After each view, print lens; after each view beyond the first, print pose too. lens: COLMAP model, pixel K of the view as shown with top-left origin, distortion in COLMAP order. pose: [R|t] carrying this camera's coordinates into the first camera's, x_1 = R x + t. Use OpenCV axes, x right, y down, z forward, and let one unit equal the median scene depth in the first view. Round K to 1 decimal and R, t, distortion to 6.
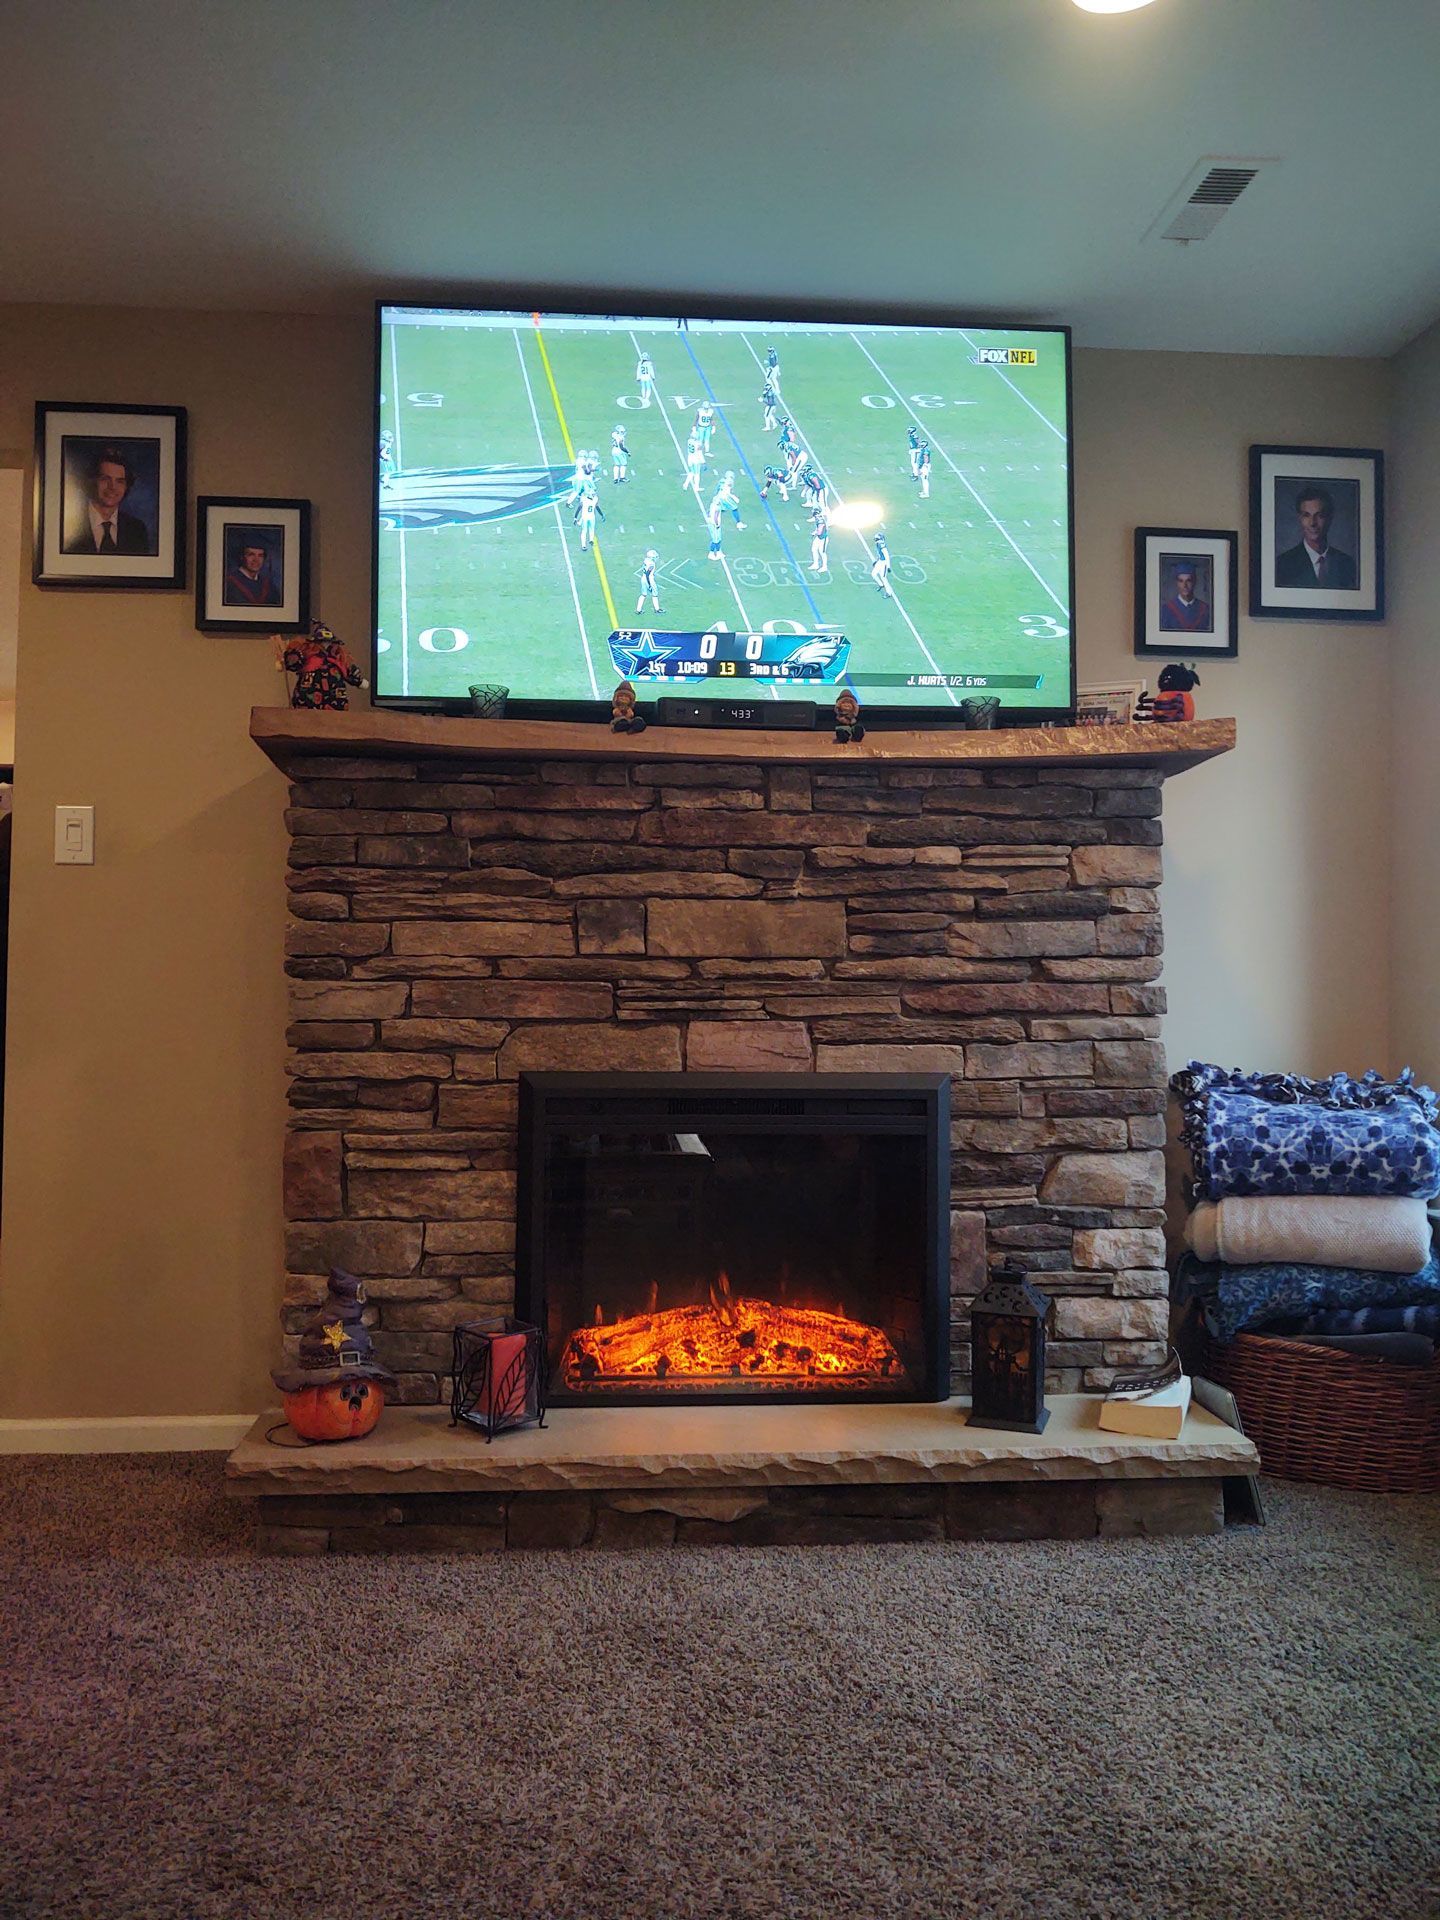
lens RADIAL K [[1488.0, 0, 720.0], [0, 1488.0, 960.0], [0, 0, 1]] dist [0.104828, -0.249403]
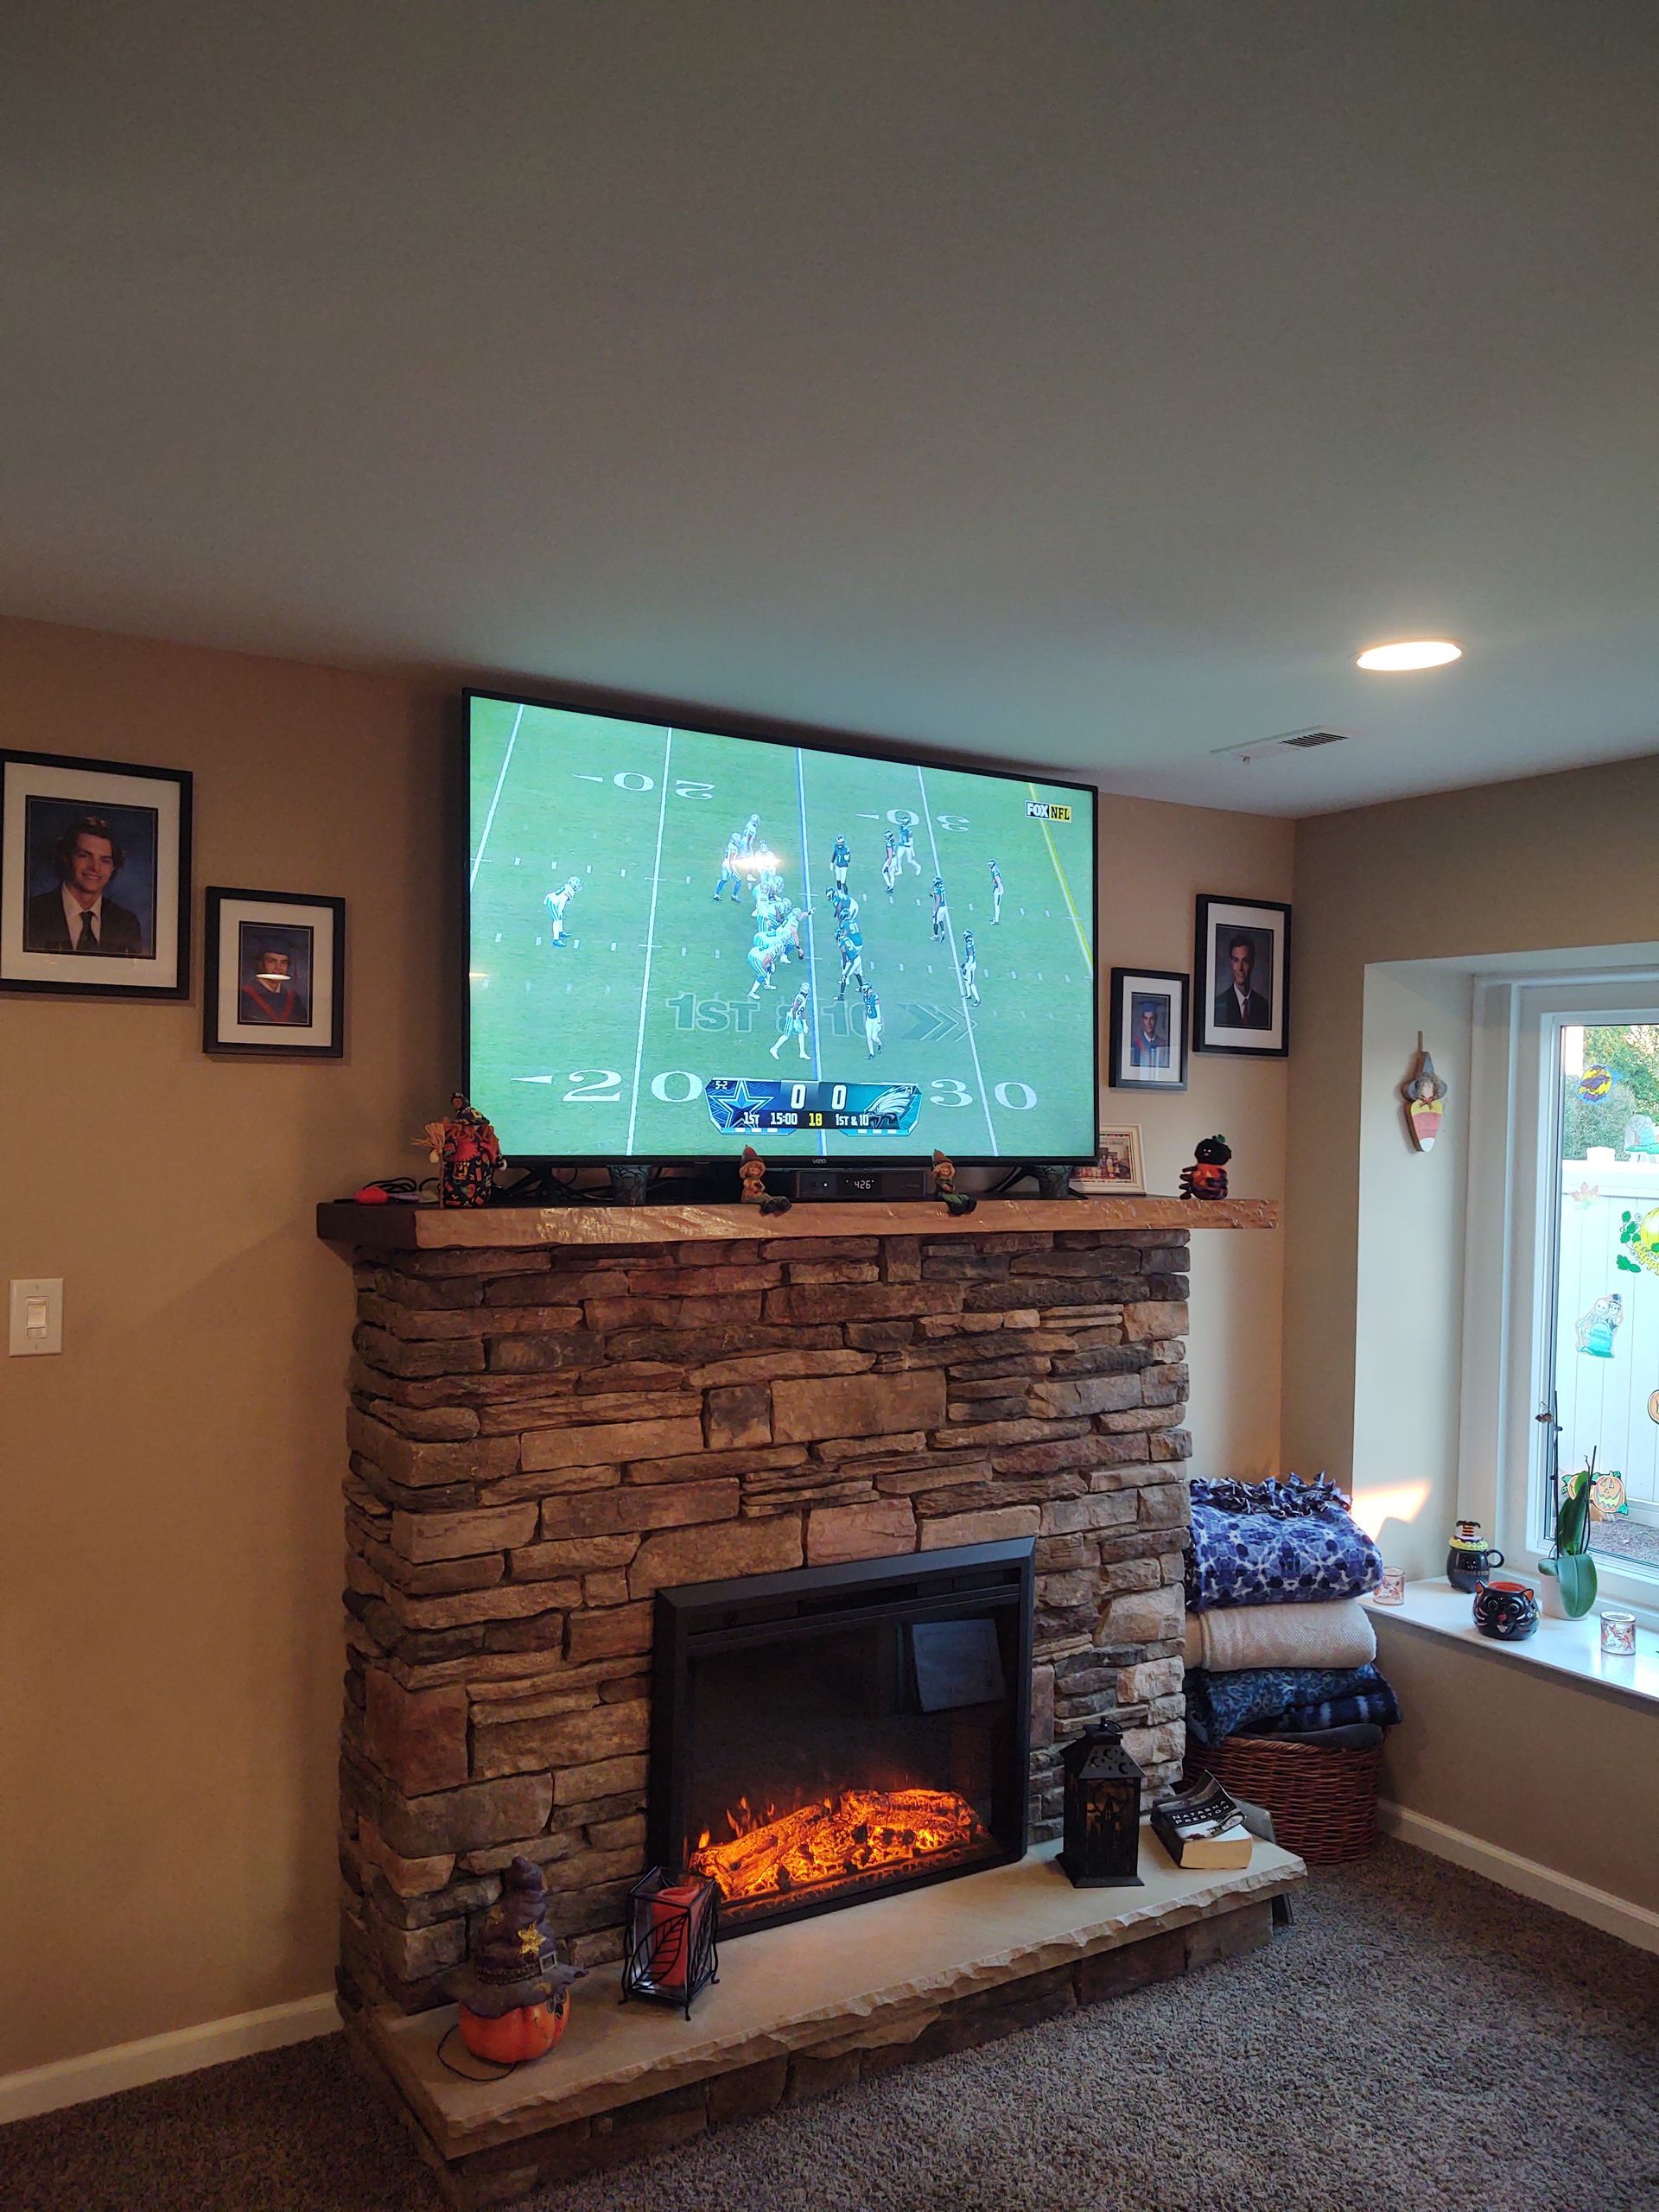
lens RADIAL K [[1714.4, 0, 829.5], [0, 1714.4, 1106.0], [0, 0, 1]] dist [0.104828, -0.249403]
pose [[0.882877, 0.014480, 0.469380, -0.524783], [-0.028380, 0.999343, 0.022553, -0.239374], [-0.468745, -0.033232, 0.882708, 0.030806]]
